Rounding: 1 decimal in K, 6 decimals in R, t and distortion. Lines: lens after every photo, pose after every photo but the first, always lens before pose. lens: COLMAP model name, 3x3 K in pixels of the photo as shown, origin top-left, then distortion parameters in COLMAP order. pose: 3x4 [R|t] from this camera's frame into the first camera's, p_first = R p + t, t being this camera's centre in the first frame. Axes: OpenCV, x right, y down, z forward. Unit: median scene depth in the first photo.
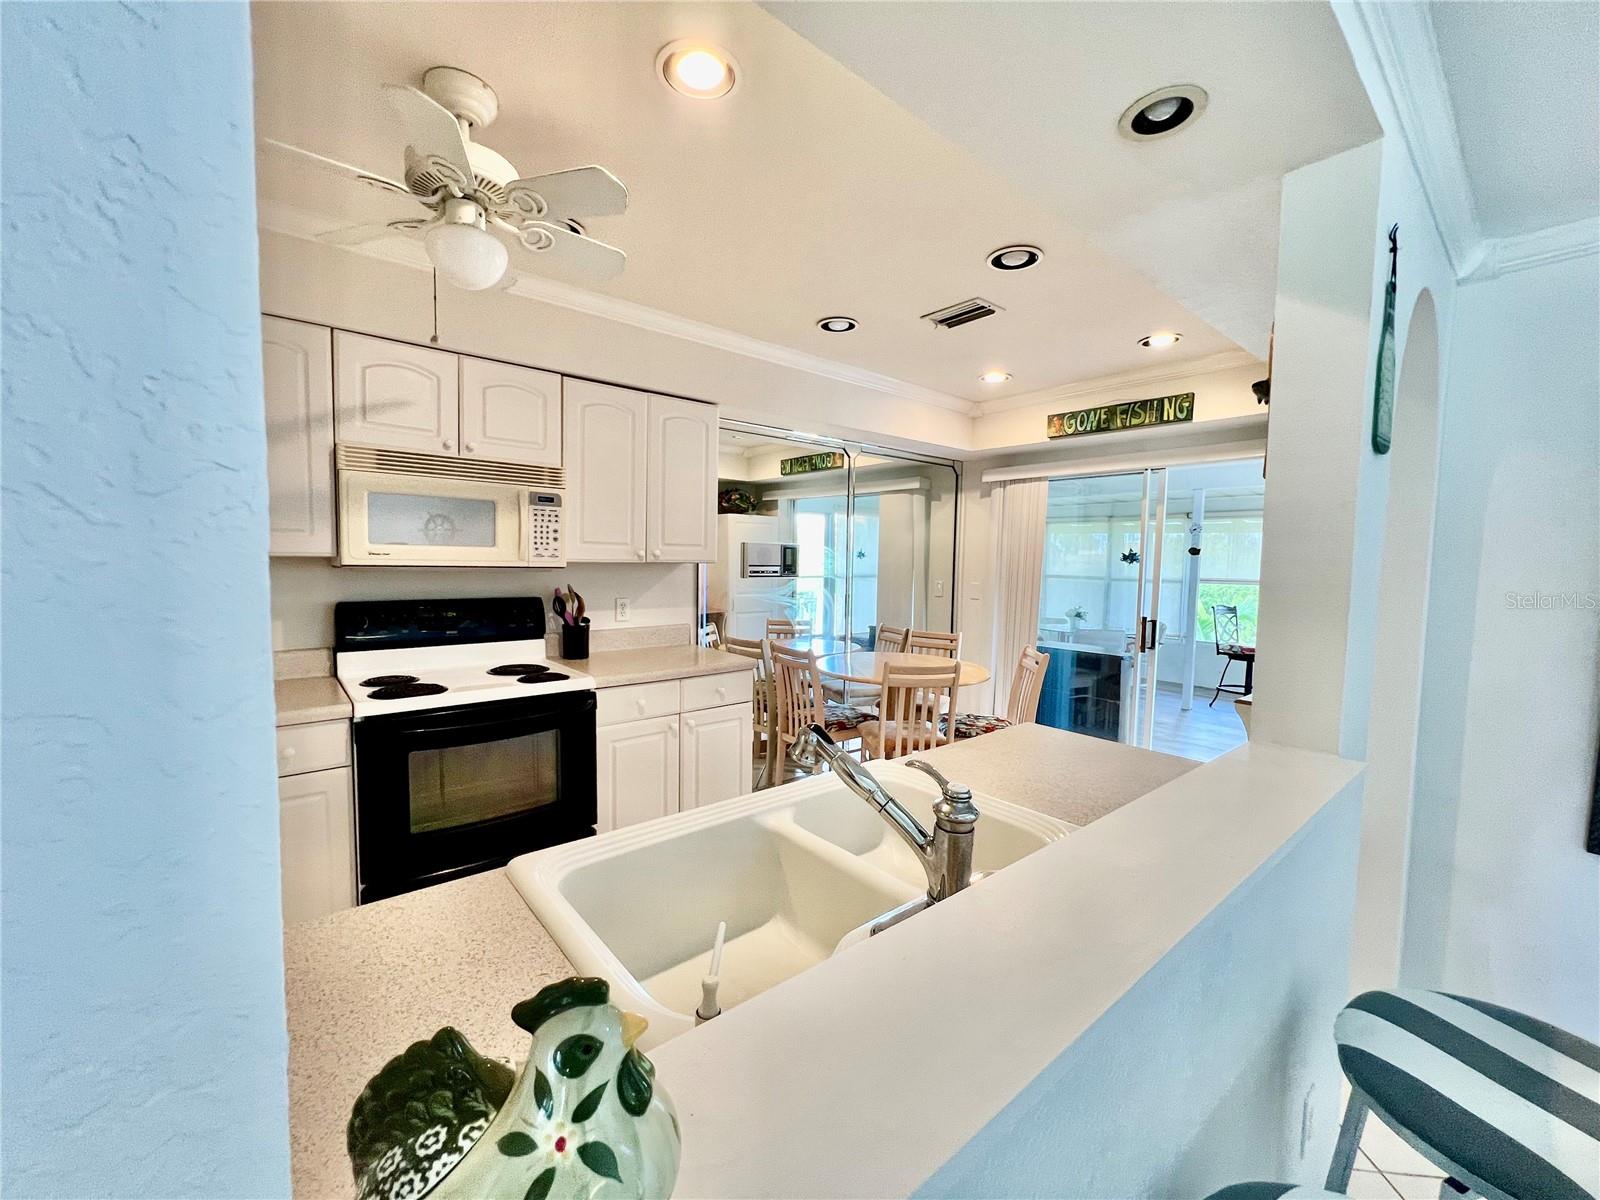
lens RADIAL K [[644.4, 0, 803.4], [0, 644.4, 602.6], [0, 0, 1]] dist [-0.000137, 0.000049]
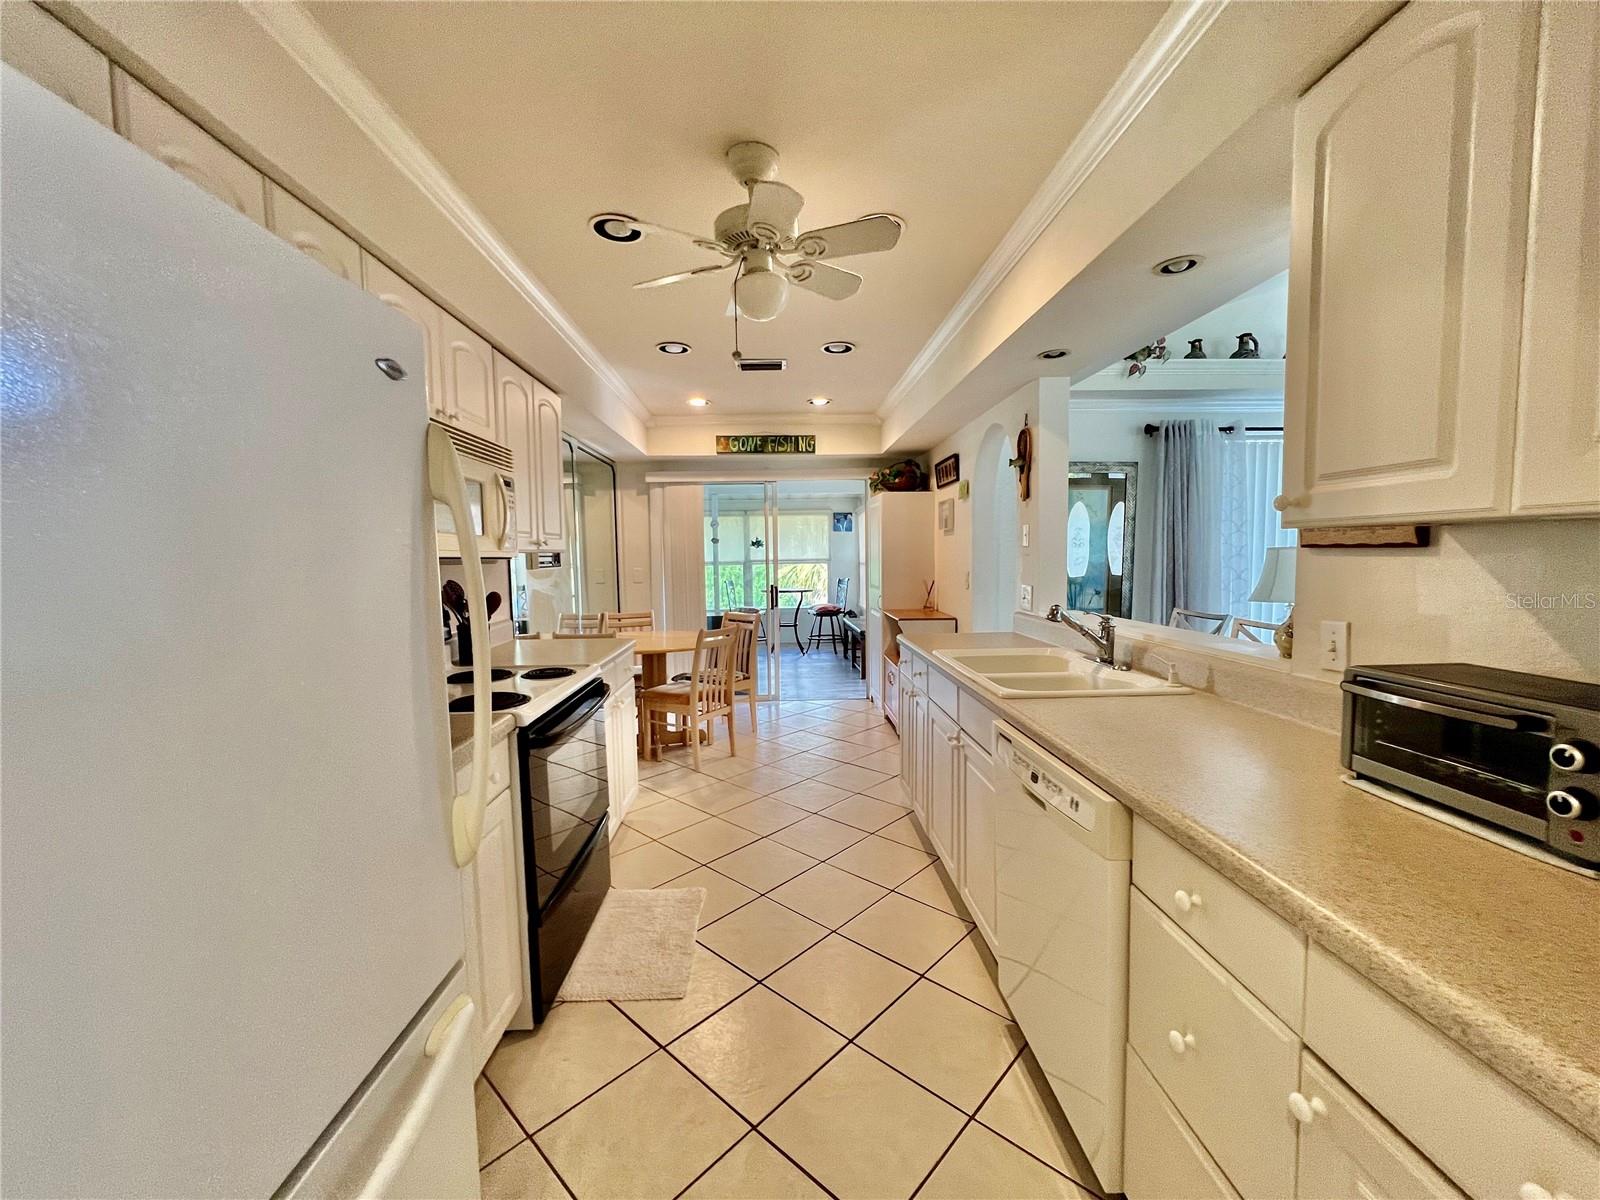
lens RADIAL K [[644.4, 0, 804.7], [0, 644.4, 592.2], [0, 0, 1]] dist [-0.000137, 0.000049]
pose [[0.619208, -0.074213, 0.781712, -0.506595], [0.081794, 0.996204, 0.029786, 0.001794], [-0.780956, 0.045496, 0.622927, 0.054292]]
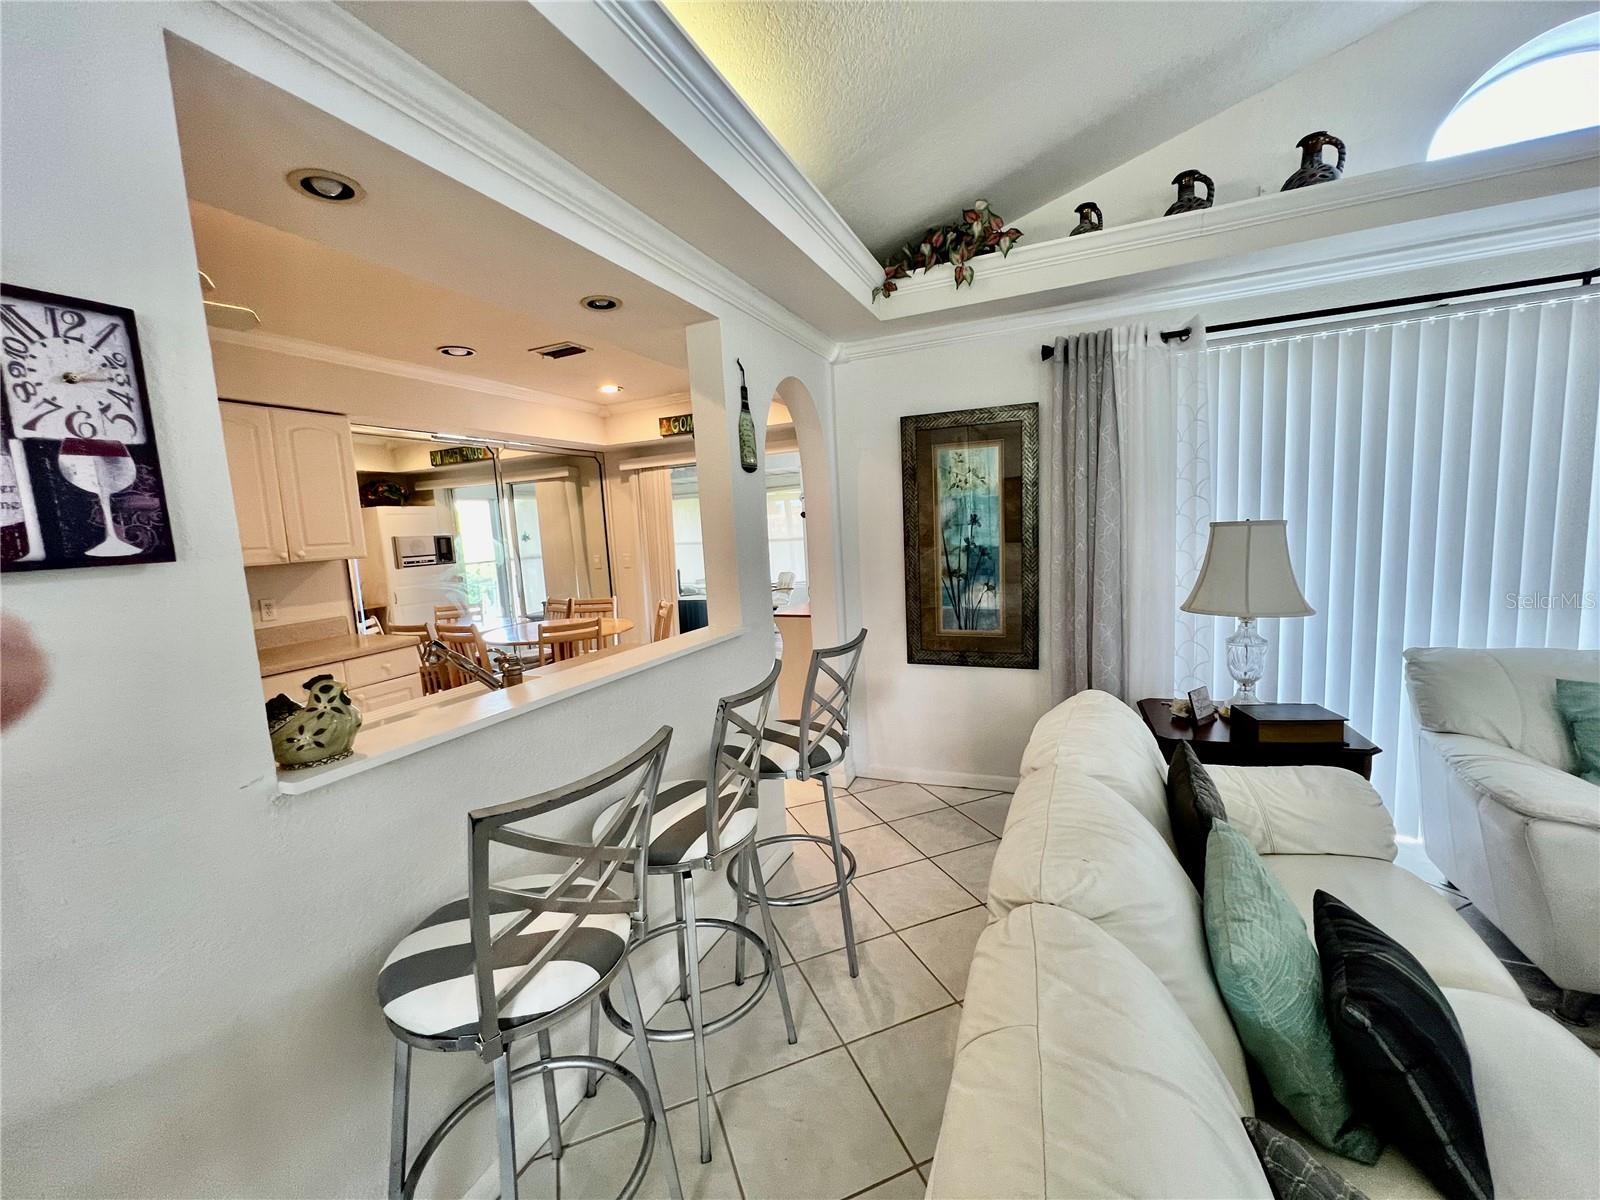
lens RADIAL K [[644.4, 0, 798.4], [0, 644.4, 598.7], [0, 0, 1]] dist [-0.000137, 0.000049]
pose [[0.898023, -0.118448, 0.423703, 0.041498], [0.103172, 0.992918, 0.058903, 0.015348], [-0.427679, -0.009182, 0.903884, -0.248043]]
